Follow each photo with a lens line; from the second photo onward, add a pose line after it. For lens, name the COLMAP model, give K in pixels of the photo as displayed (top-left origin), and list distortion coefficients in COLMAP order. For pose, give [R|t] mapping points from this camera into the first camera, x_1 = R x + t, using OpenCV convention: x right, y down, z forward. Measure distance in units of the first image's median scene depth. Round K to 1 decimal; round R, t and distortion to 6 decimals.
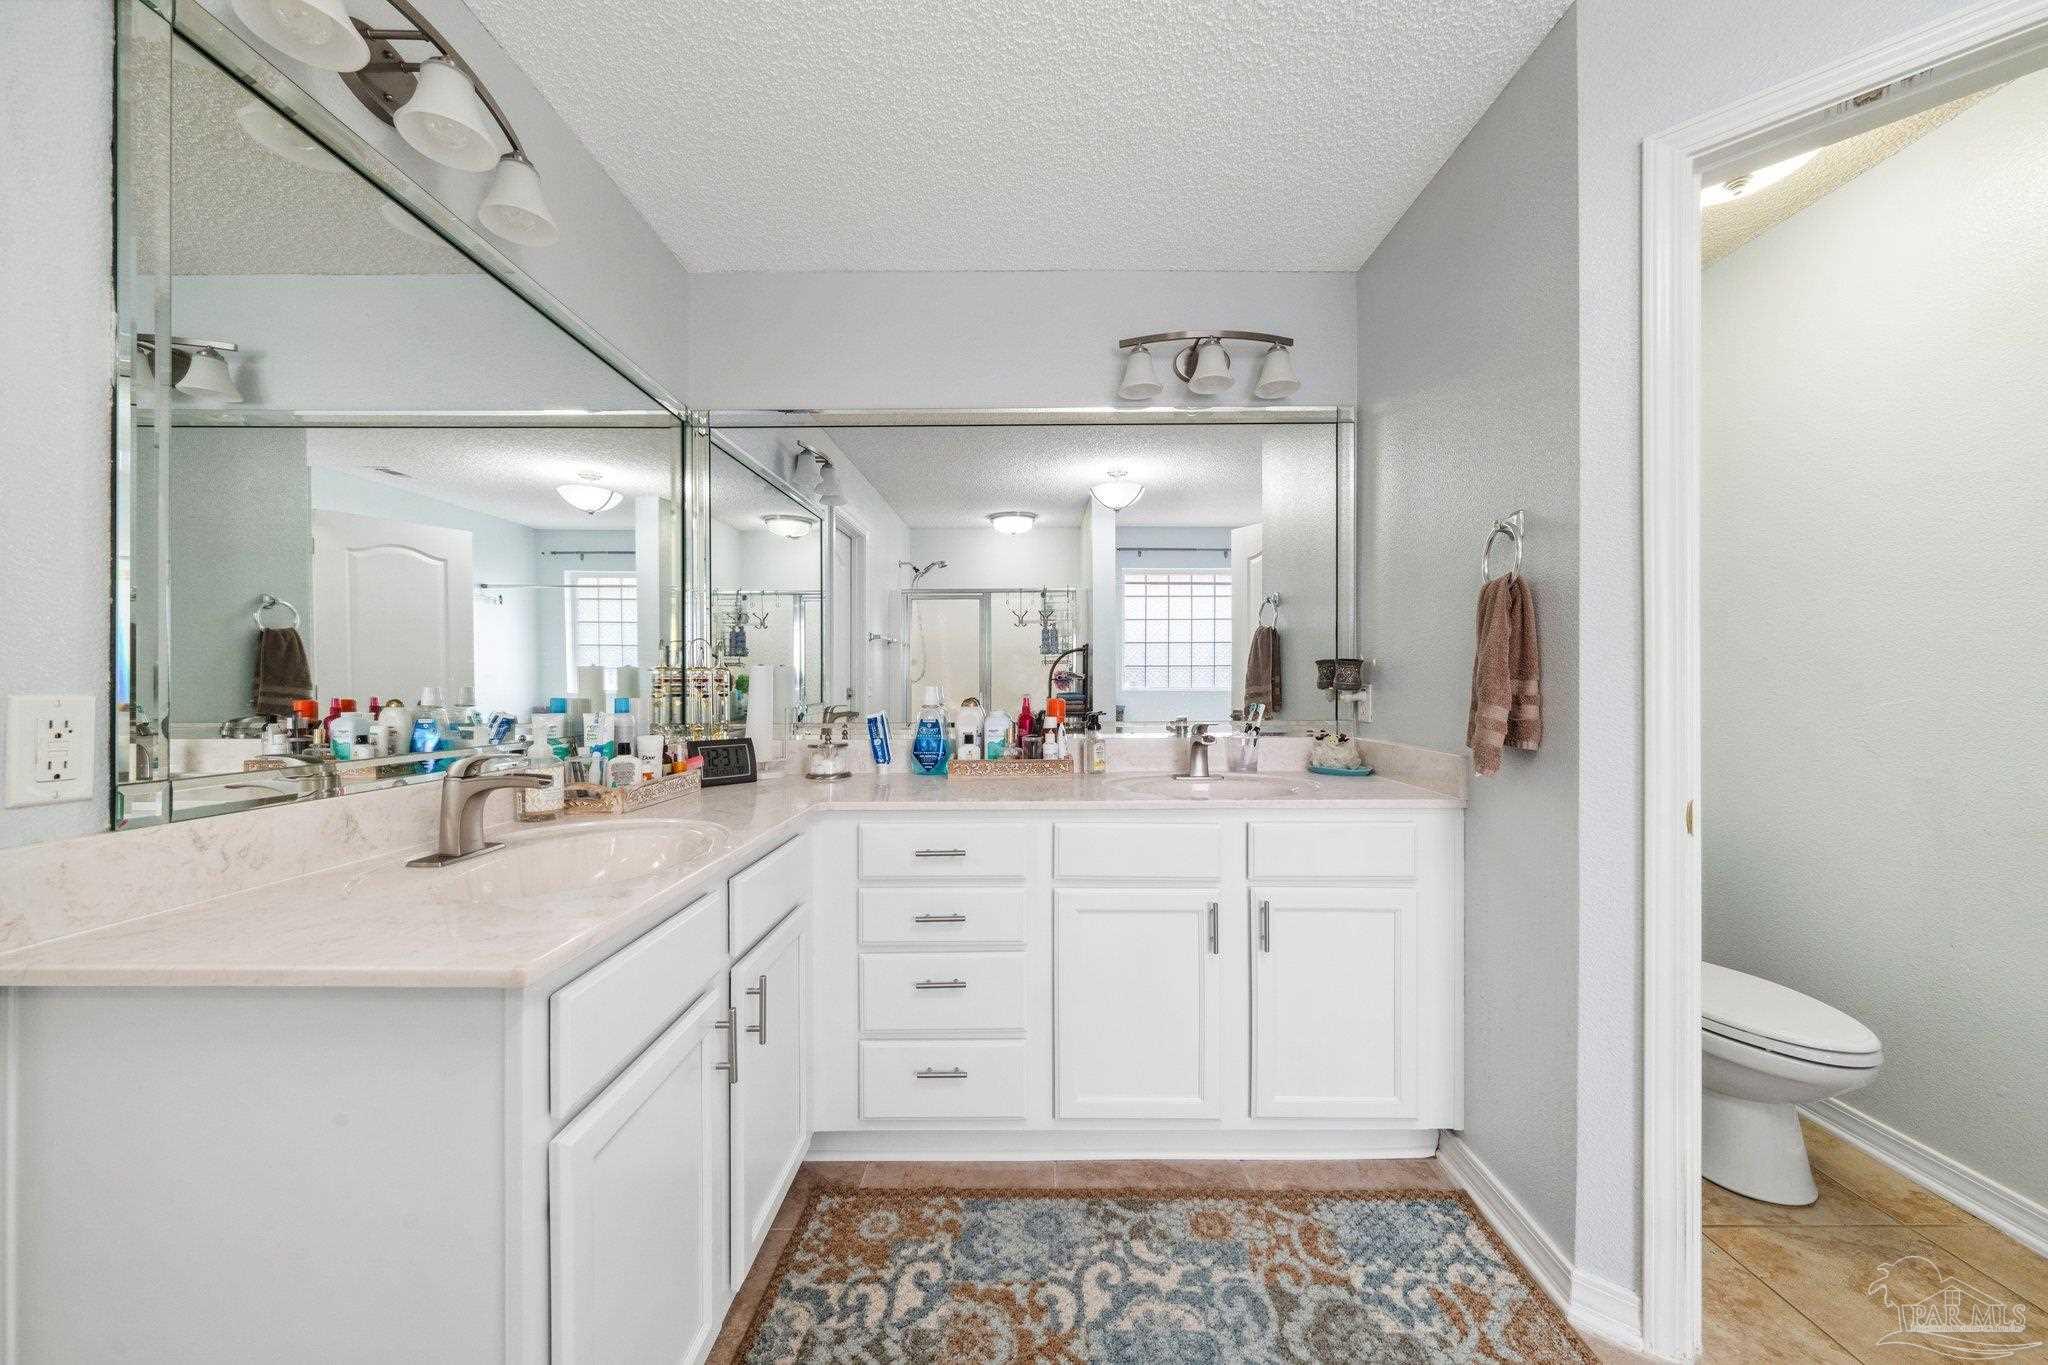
lens RADIAL K [[727.5, 0, 1028.4], [0, 727.5, 685.6], [0, 0, 1]] dist [-0.002156, -0.000153]
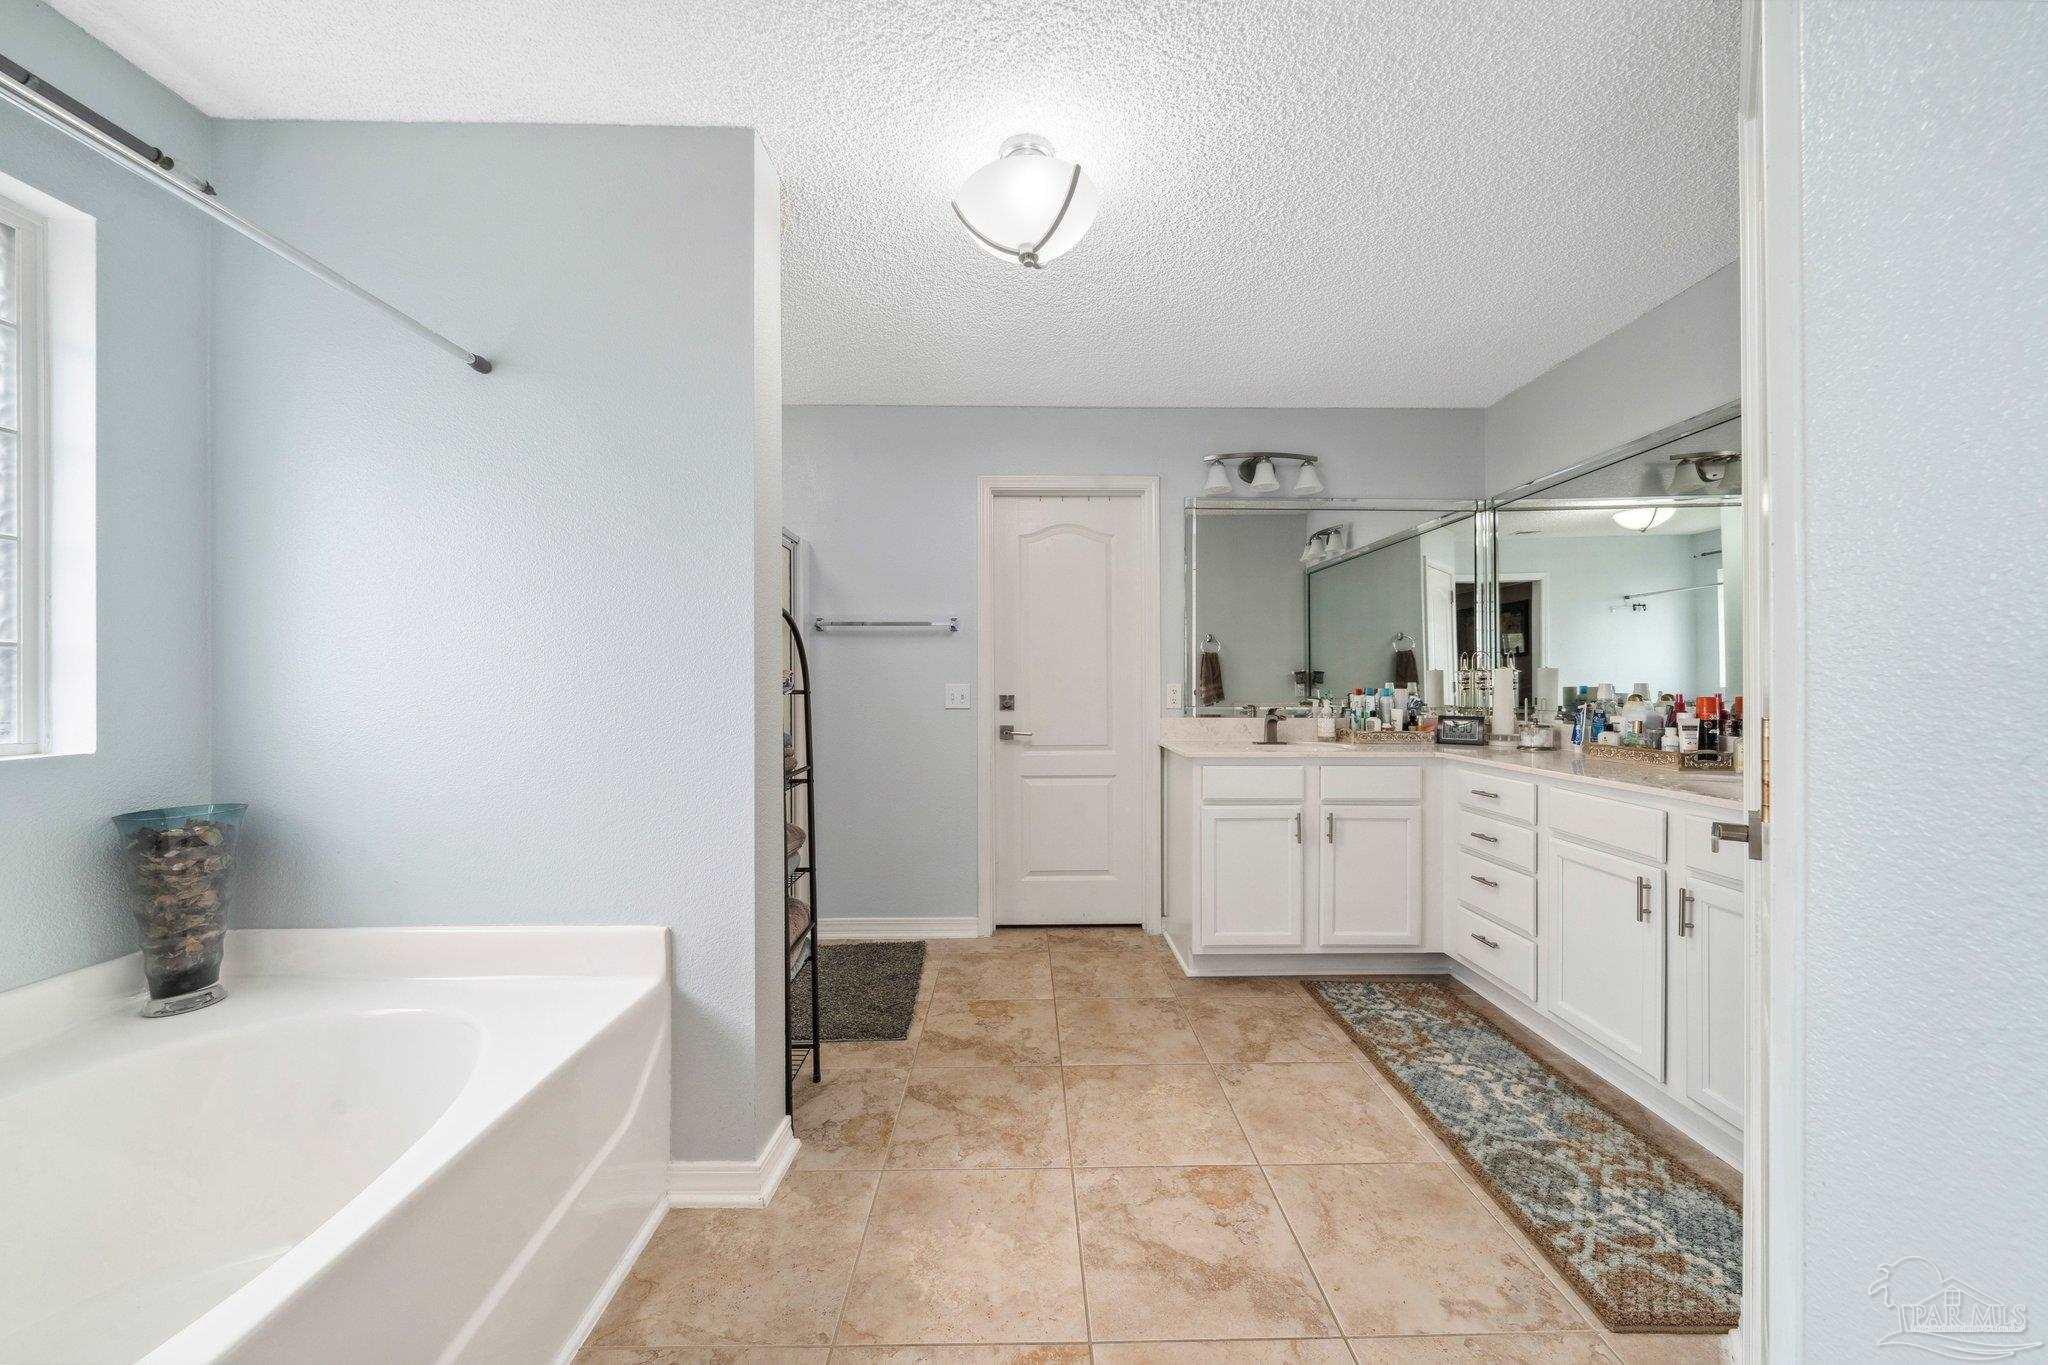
lens RADIAL K [[727.5, 0, 1025.7], [0, 727.5, 679.9], [0, 0, 1]] dist [-0.002156, -0.000153]
pose [[0.005423, 0.000739, -0.999985, 1.564668], [-0.000877, 0.999999, 0.000734, -0.008647], [0.999985, 0.000873, 0.005424, 0.042824]]
